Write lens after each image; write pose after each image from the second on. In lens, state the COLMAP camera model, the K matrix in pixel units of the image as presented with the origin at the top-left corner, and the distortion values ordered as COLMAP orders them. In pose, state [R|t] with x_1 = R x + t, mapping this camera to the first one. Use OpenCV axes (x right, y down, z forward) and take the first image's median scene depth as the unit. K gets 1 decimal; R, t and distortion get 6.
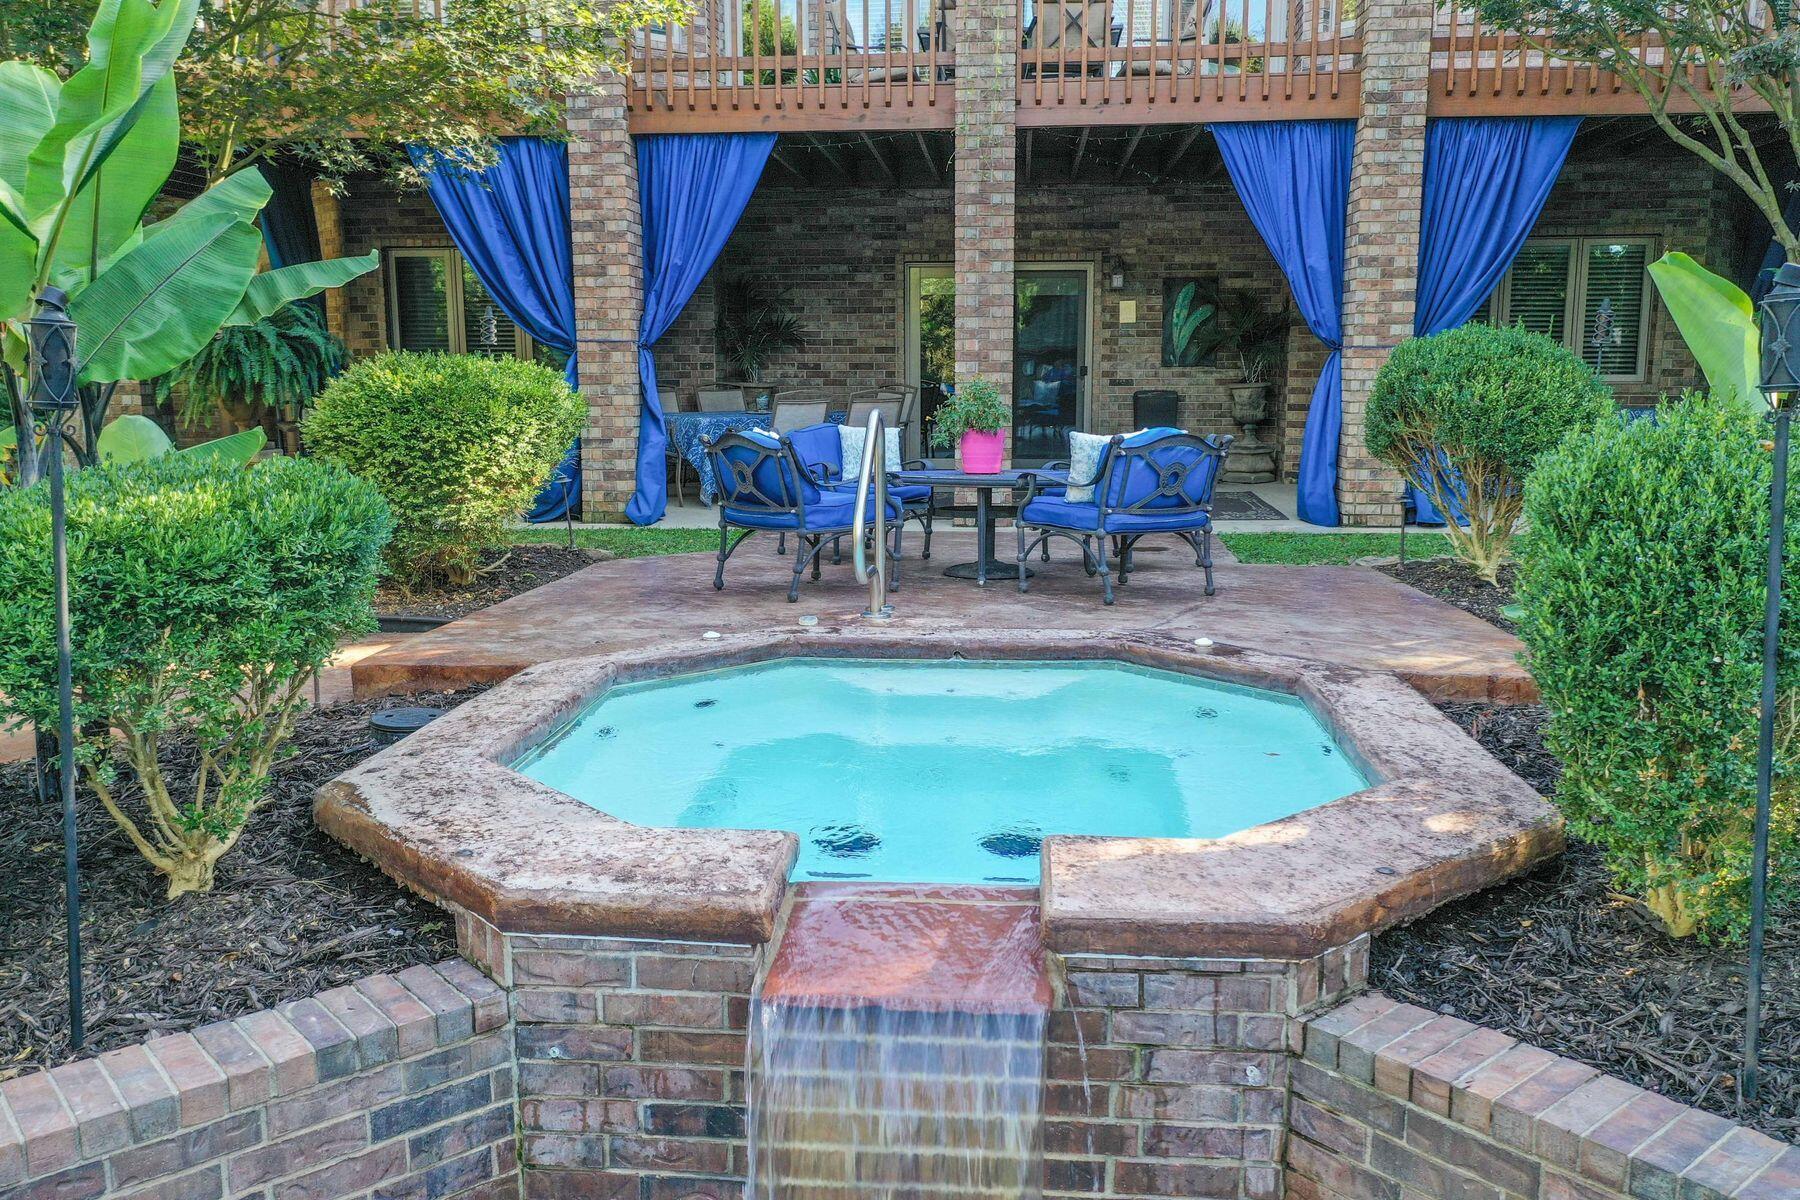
lens RADIAL K [[1439.3, 0, 900.0], [0, 1439.3, 600.0], [0, 0, 1]] dist [0.011078, 0.004356]
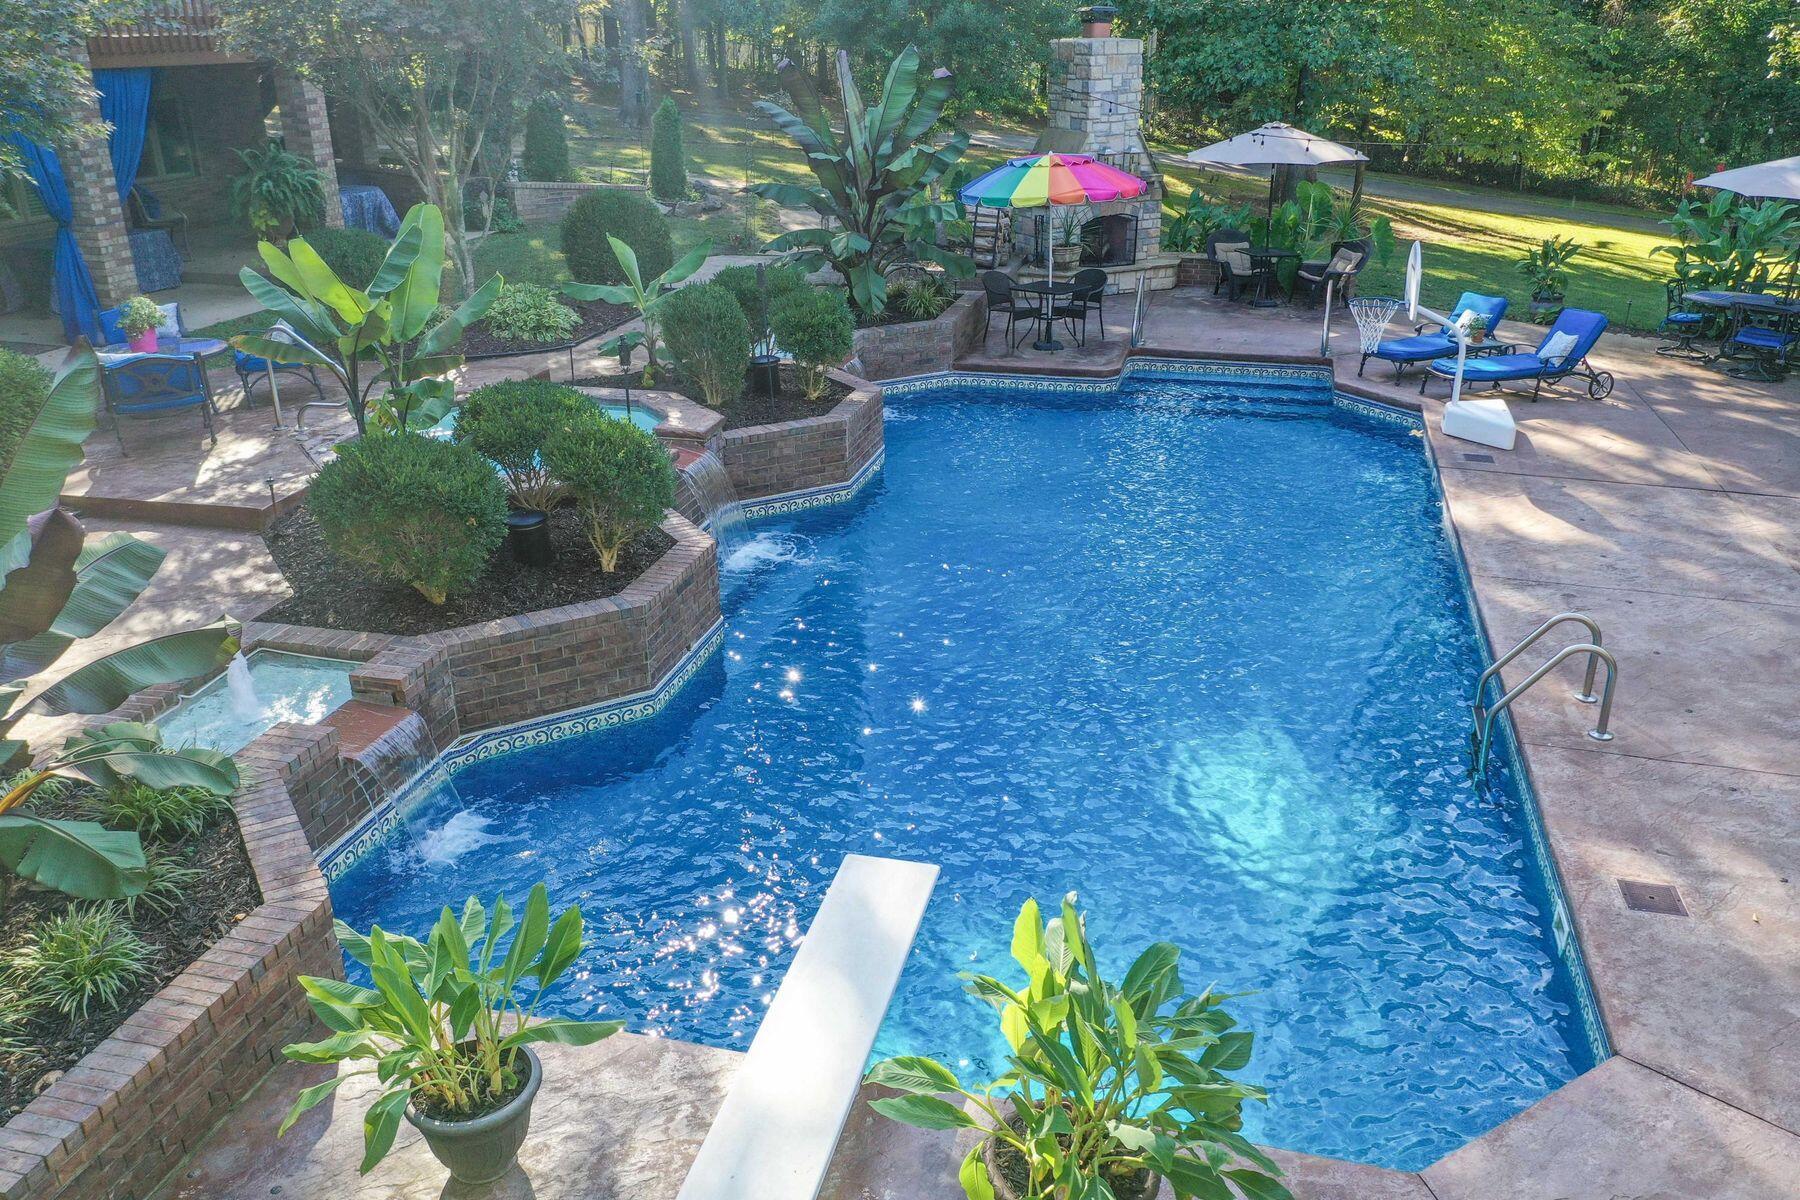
lens RADIAL K [[1435.8, 0, 900.0], [0, 1435.8, 600.0], [0, 0, 1]] dist [0.008891, 0.001882]
pose [[0.161977, -0.372127, 0.913939, -1.453157], [0.165070, 0.923338, 0.346698, -0.261563], [-0.972890, 0.094707, 0.210986, -0.159891]]
